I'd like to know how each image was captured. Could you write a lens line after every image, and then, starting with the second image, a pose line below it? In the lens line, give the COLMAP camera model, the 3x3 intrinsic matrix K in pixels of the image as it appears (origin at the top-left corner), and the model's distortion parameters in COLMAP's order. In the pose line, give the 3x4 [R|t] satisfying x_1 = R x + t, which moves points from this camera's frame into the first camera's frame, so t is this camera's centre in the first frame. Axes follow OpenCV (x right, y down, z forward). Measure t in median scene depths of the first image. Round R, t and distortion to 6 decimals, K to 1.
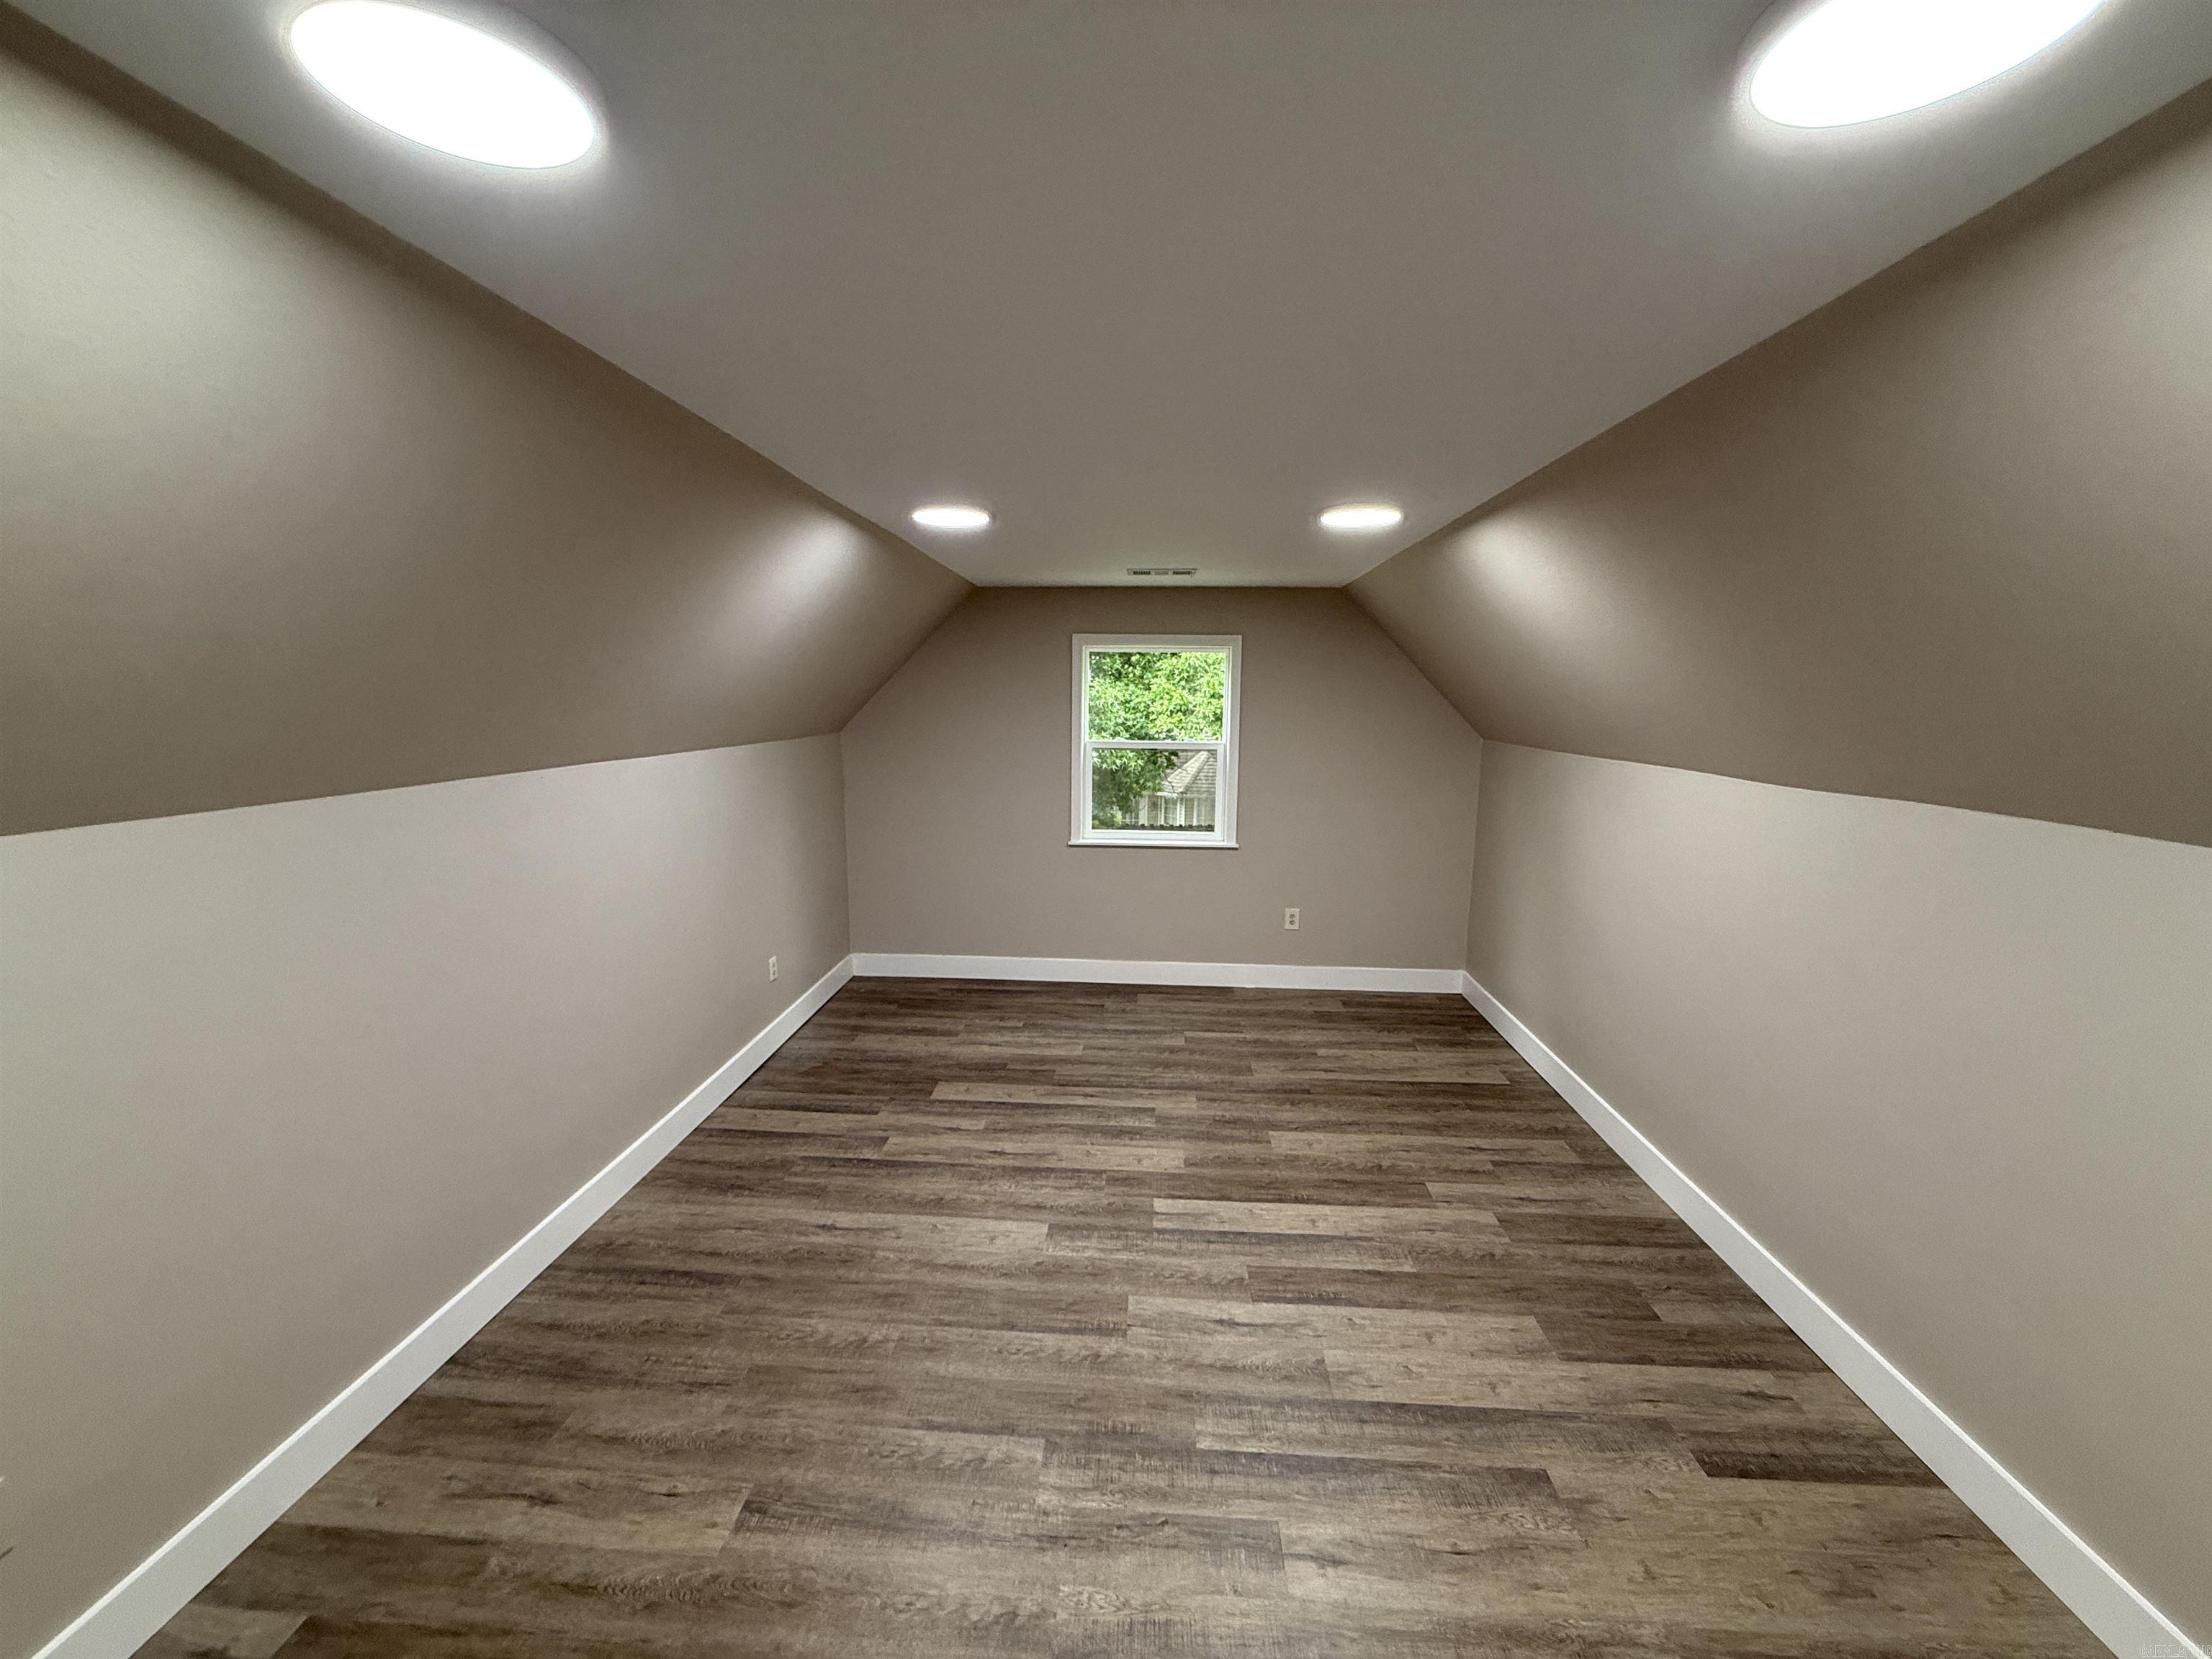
lens RADIAL K [[880.3, 0, 1102.1], [0, 880.3, 829.1], [0, 0, 1]] dist [-0.000754, 0.000388]
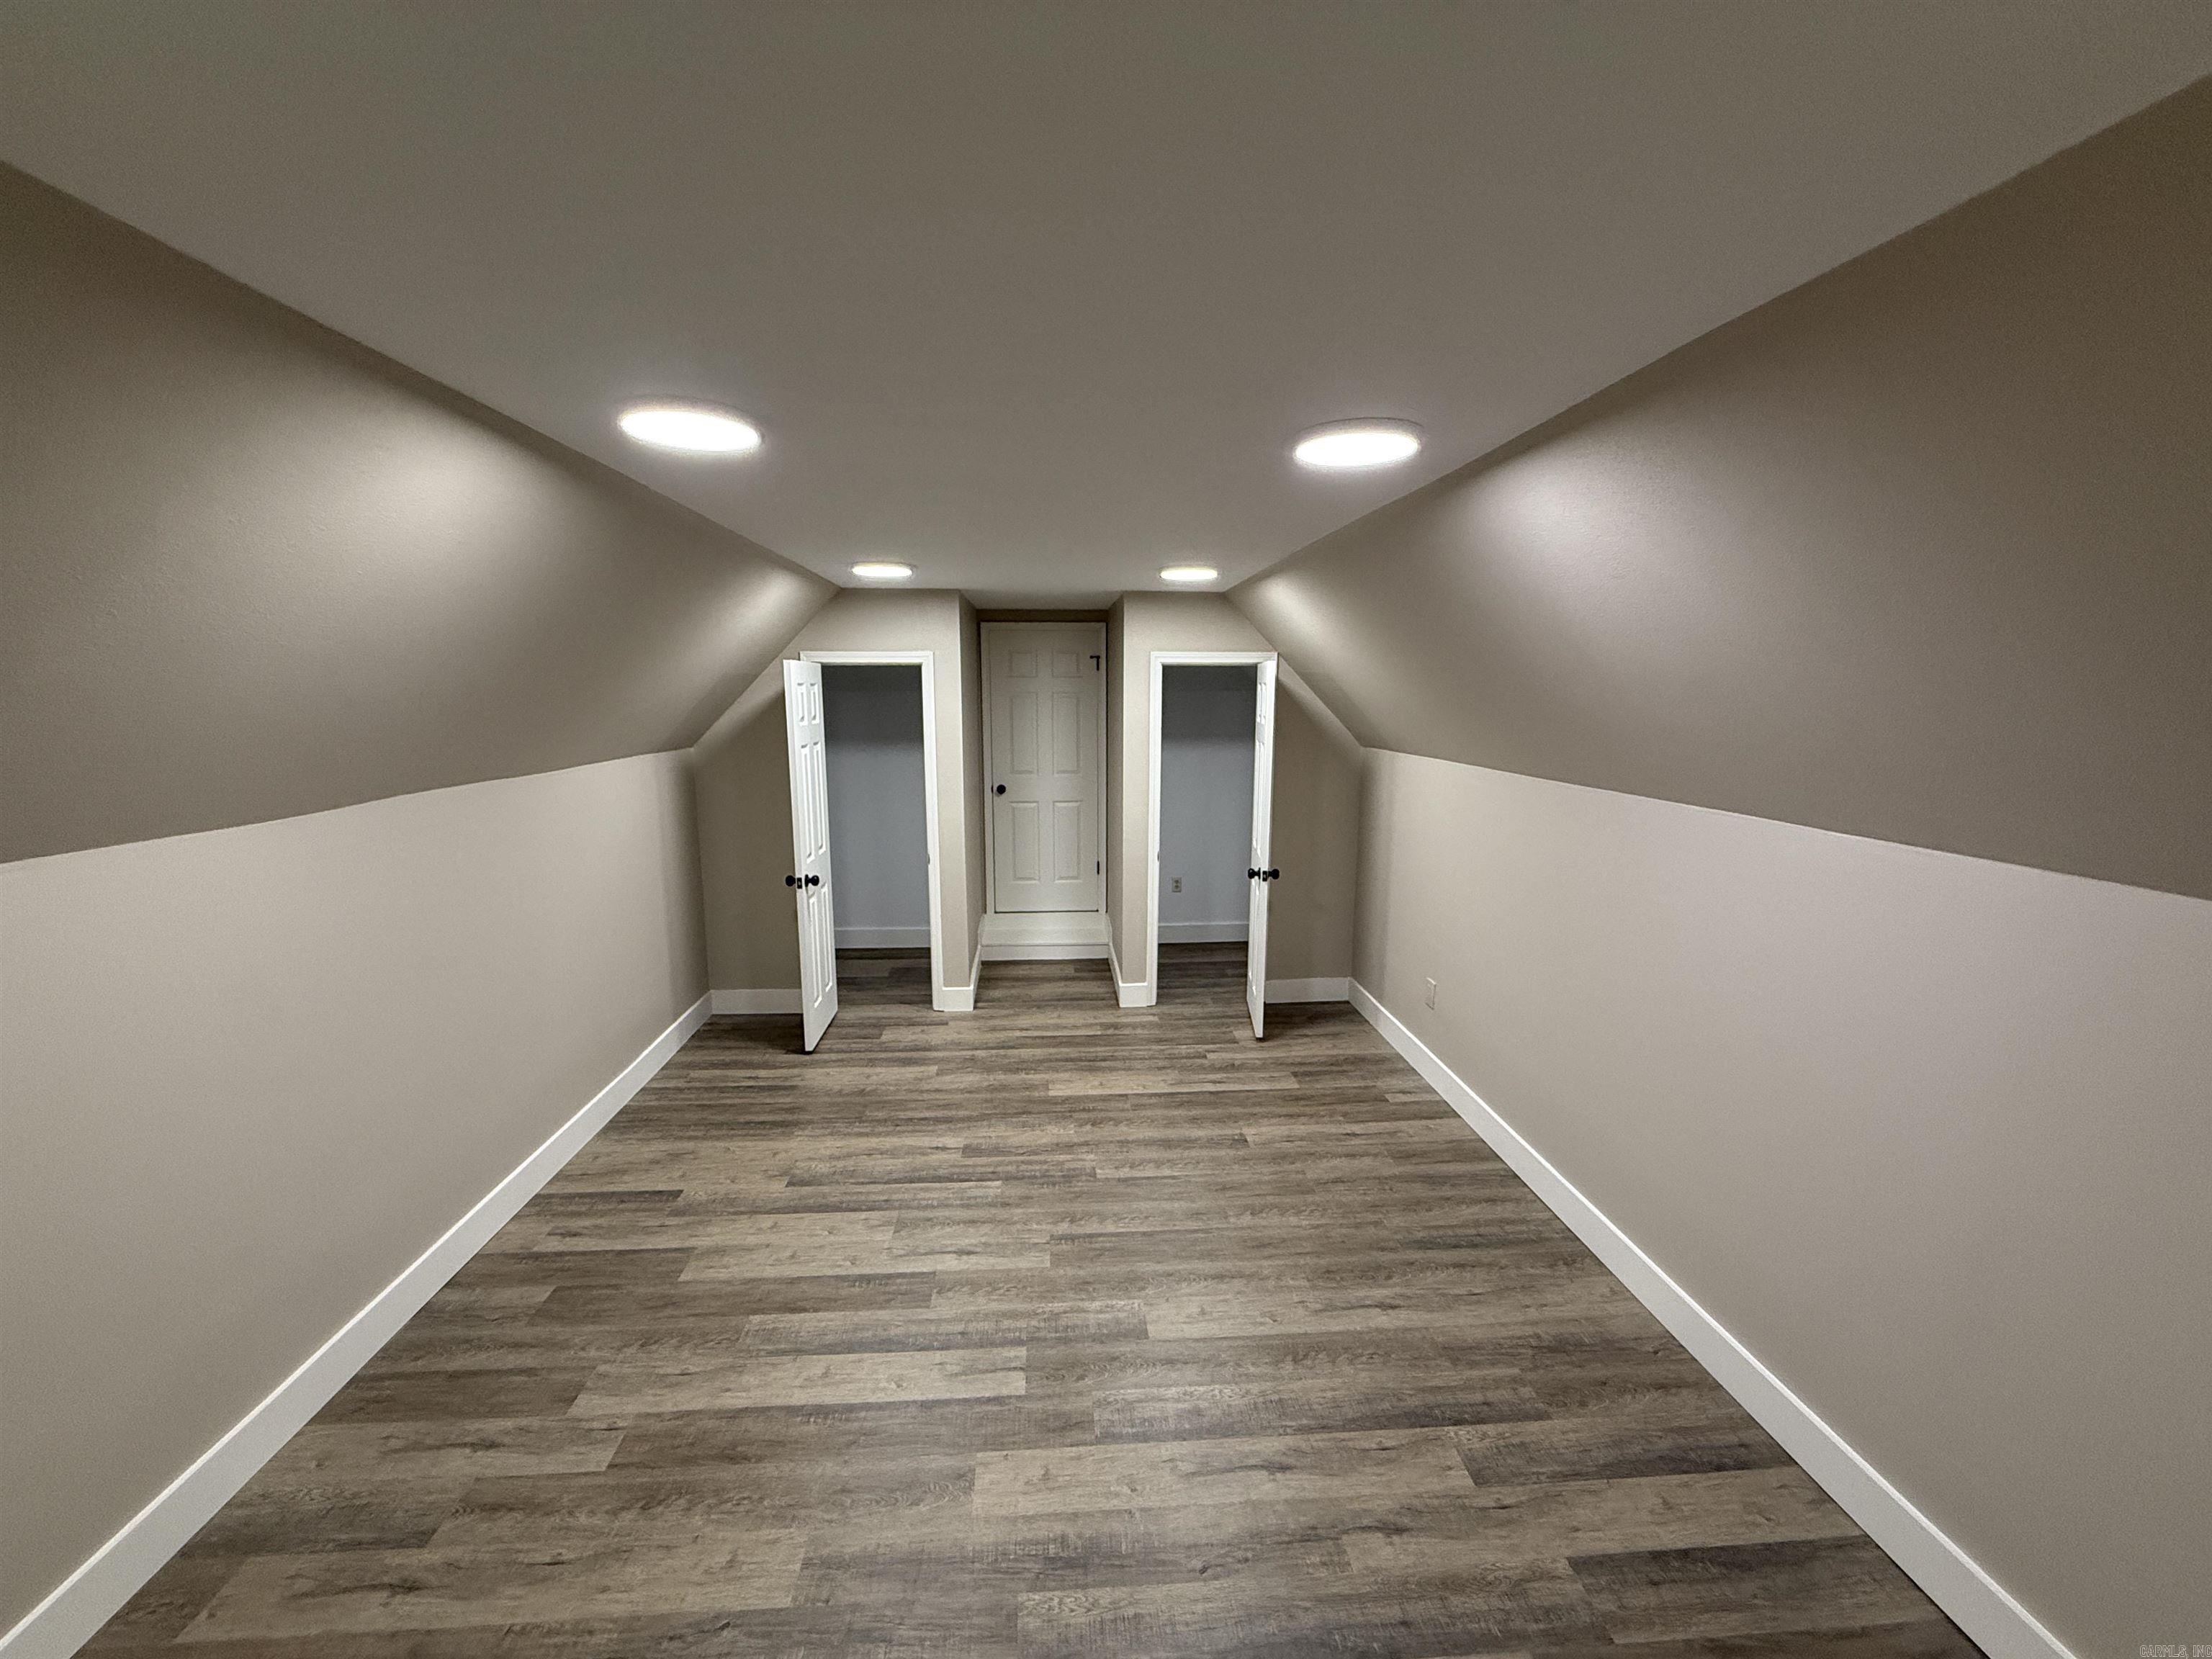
lens RADIAL K [[880.3, 0, 1102.1], [0, 880.3, 829.1], [0, 0, 1]] dist [-0.000754, 0.000388]
pose [[-0.991366, 0.008890, -0.130819, 0.090198], [-0.031944, 0.951264, 0.306720, -0.275807], [0.127170, 0.308251, -0.942767, 1.614060]]
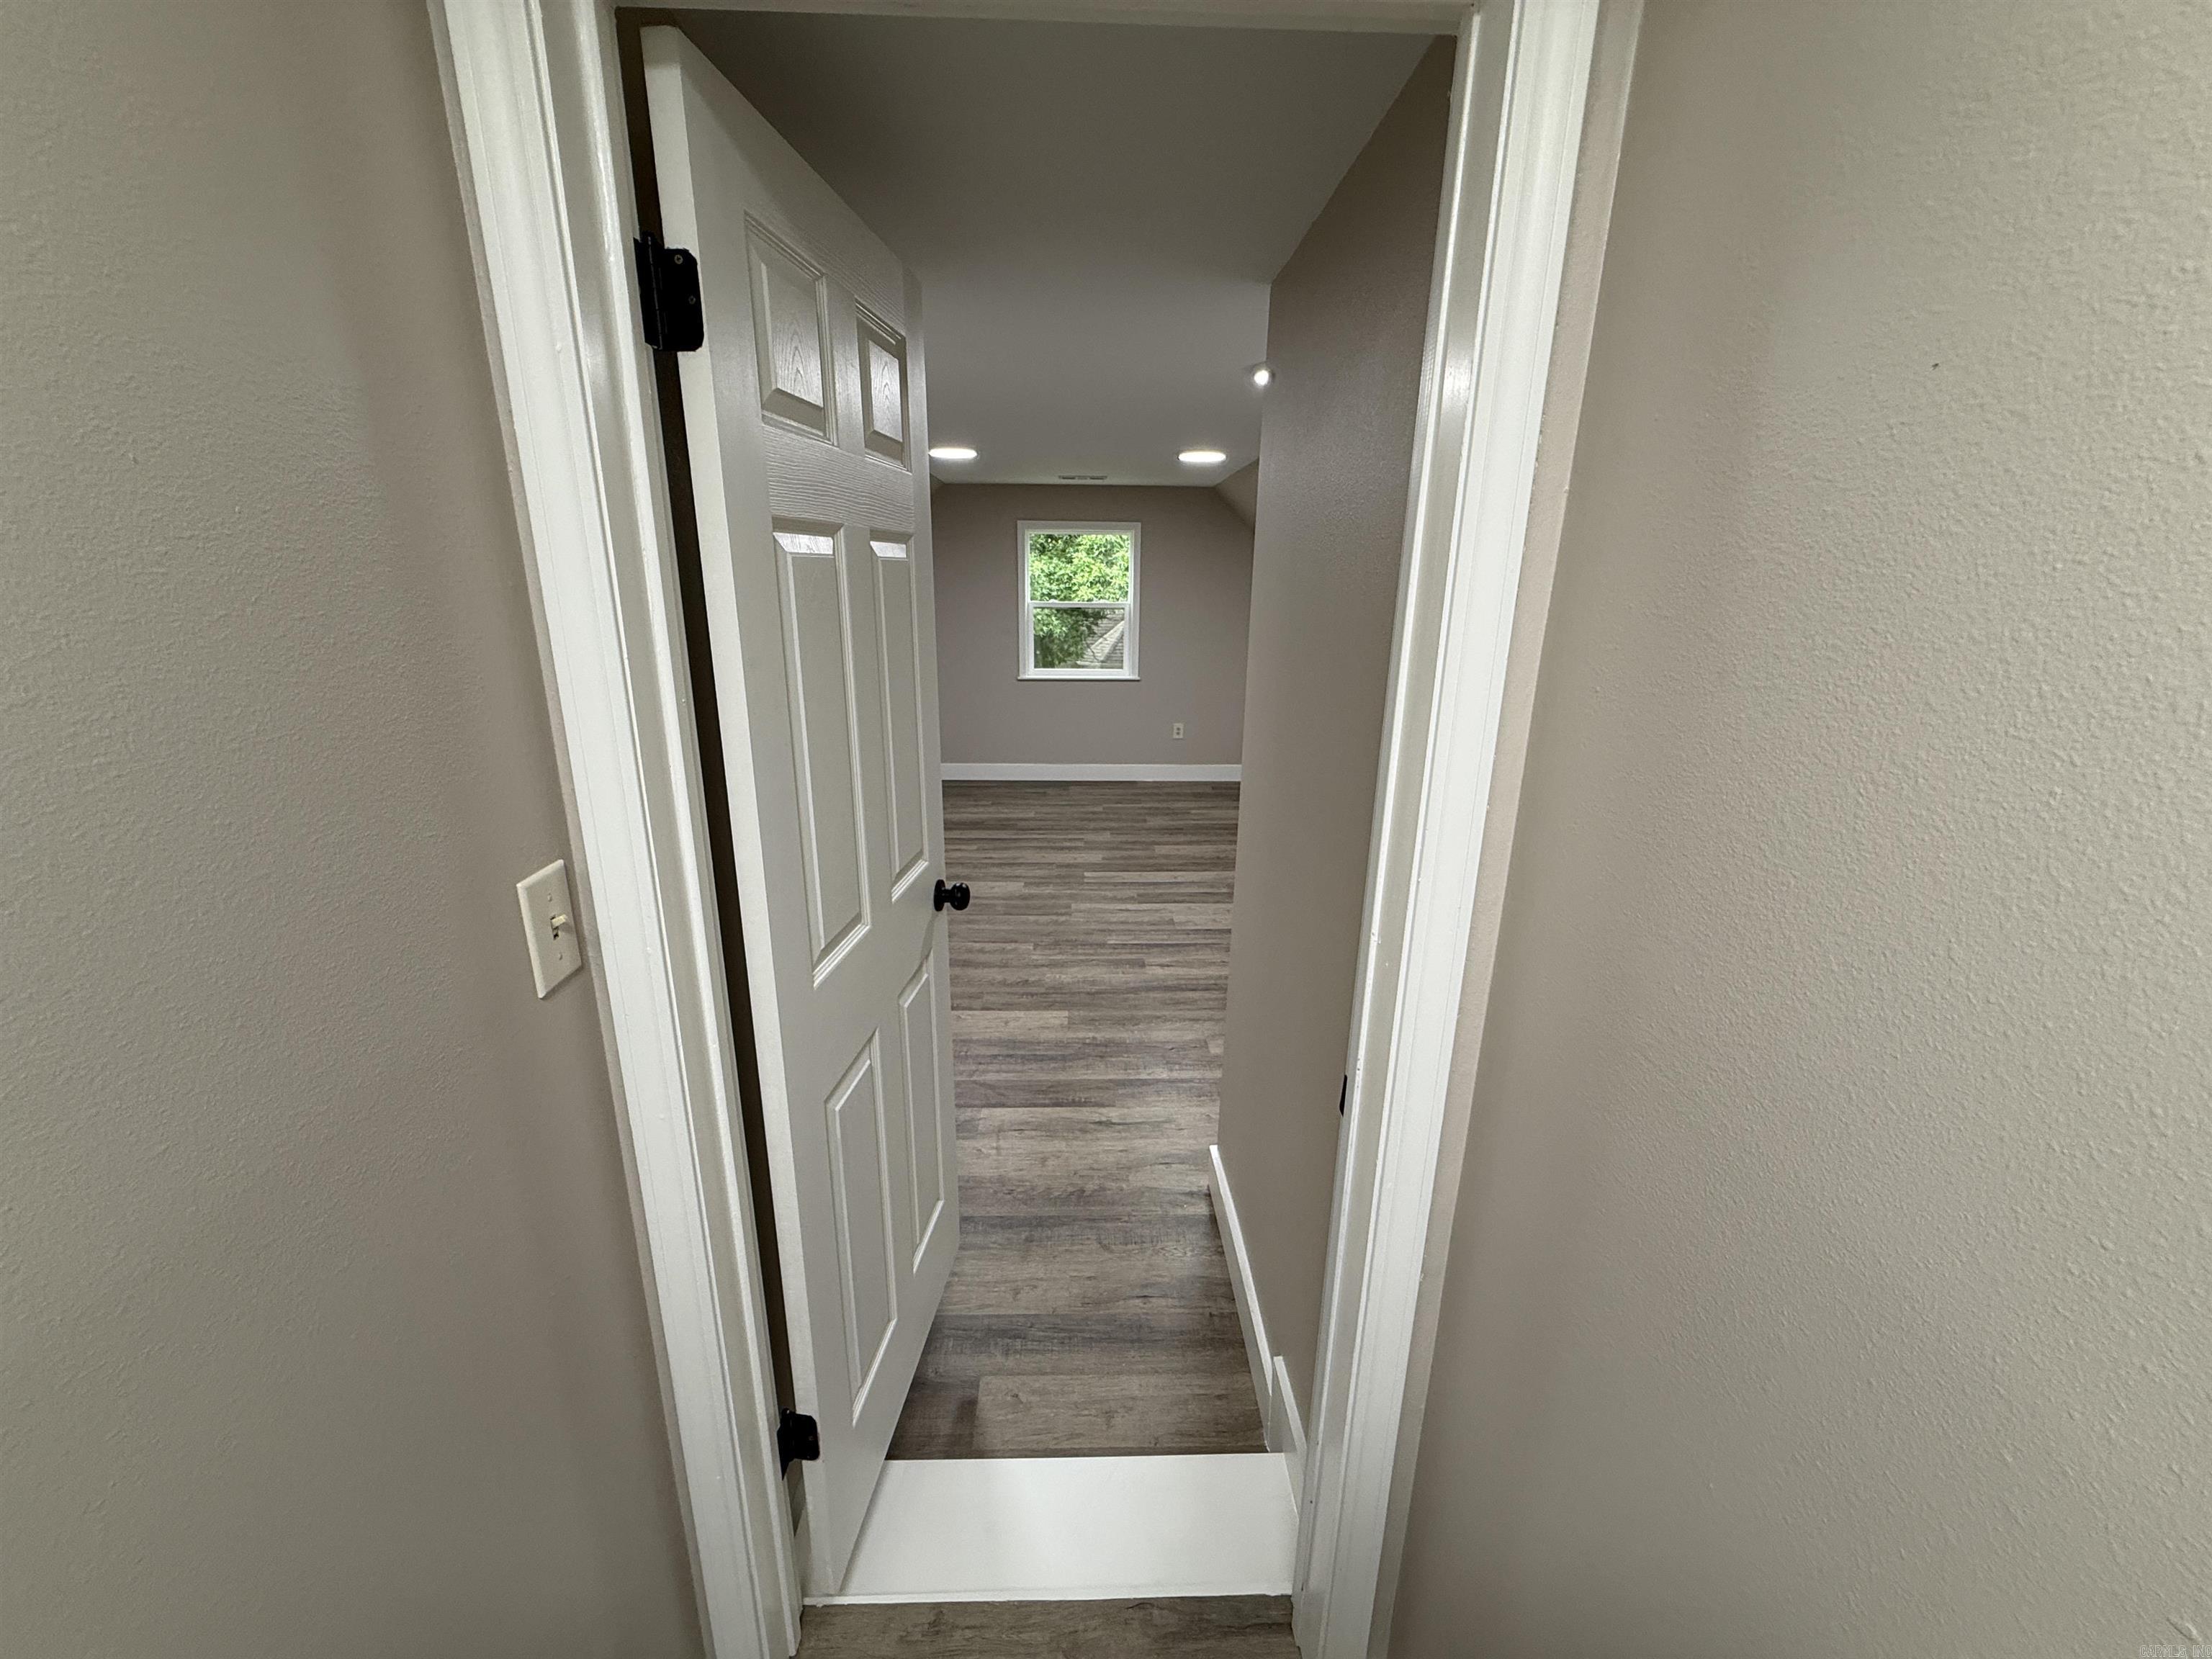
lens RADIAL K [[880.3, 0, 1102.1], [0, 880.3, 829.1], [0, 0, 1]] dist [-0.000754, 0.000388]
pose [[0.996029, -0.024270, 0.085652, -0.052176], [0.012357, 0.990500, 0.136960, 0.108229], [-0.088162, -0.135357, 0.986867, -0.691201]]
